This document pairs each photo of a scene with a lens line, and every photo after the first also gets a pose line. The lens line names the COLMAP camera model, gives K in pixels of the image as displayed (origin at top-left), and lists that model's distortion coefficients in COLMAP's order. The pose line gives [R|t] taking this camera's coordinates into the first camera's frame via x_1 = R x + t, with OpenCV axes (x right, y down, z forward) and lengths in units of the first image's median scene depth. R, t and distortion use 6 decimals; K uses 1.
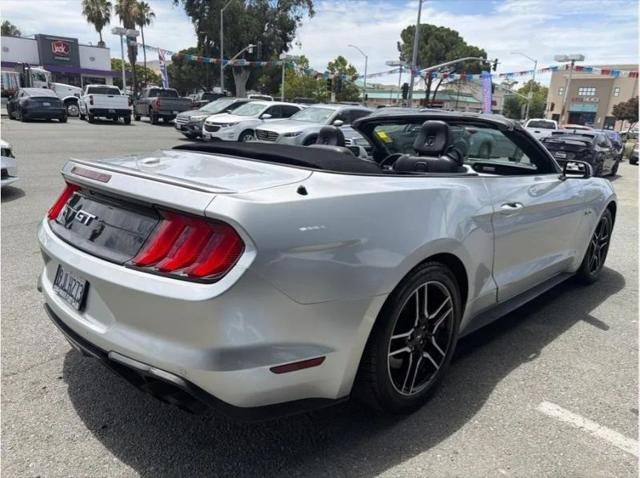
lens RADIAL K [[458.4, 0, 325.1], [0, 458.4, 241.4], [0, 0, 1]] dist [-0.001155, -0.005696]
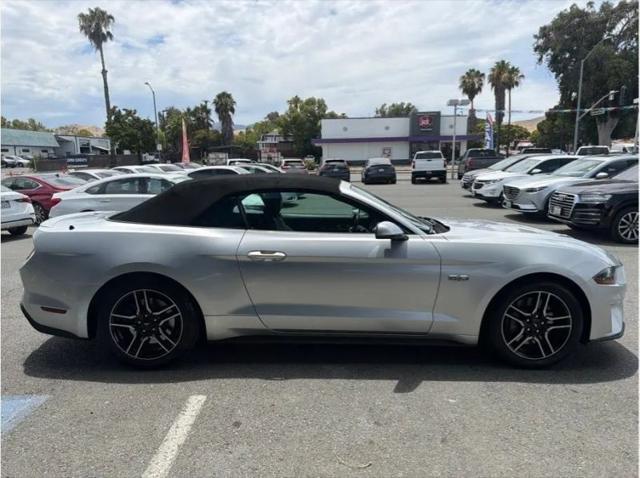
lens RADIAL K [[458.4, 0, 325.1], [0, 458.4, 241.4], [0, 0, 1]] dist [-0.001155, -0.005696]
pose [[0.717230, 0.055703, -0.694607, 0.786122], [-0.137369, 0.988542, -0.062568, -0.027228], [0.683163, 0.140293, 0.716664, 0.109828]]
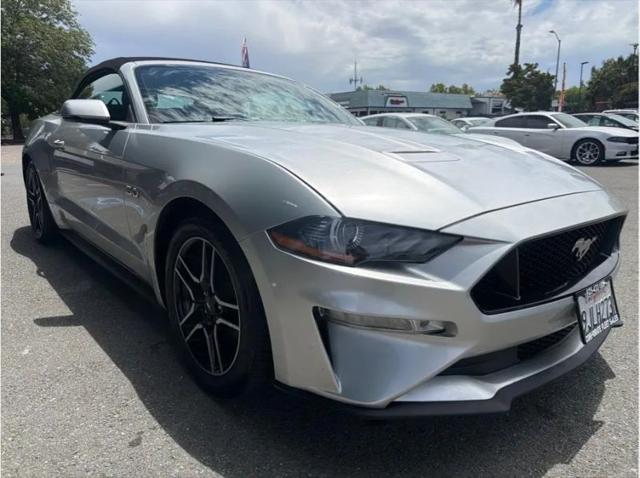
lens RADIAL K [[459.6, 0, 320.0], [0, 459.6, 239.0], [0, 0, 1]] dist [0.005199, -0.003336]
pose [[-0.076324, 0.174580, -0.981680, 0.876072], [-0.264781, 0.945654, 0.188760, -0.133106], [0.961283, 0.274337, -0.025951, 0.972906]]
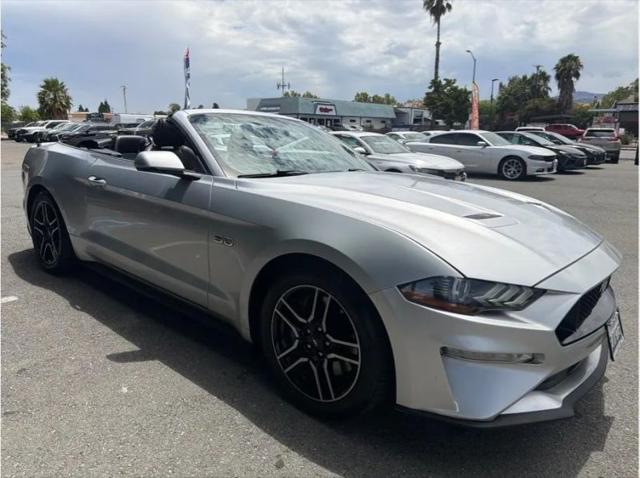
lens RADIAL K [[454.7, 0, 320.1], [0, 454.7, 236.6], [0, 0, 1]] dist [0.051265, -0.069324]
pose [[0.083200, 0.163151, -0.983087, 0.941557], [-0.279688, 0.950679, 0.134102, -0.144395], [0.956479, 0.263800, 0.124728, 0.813049]]
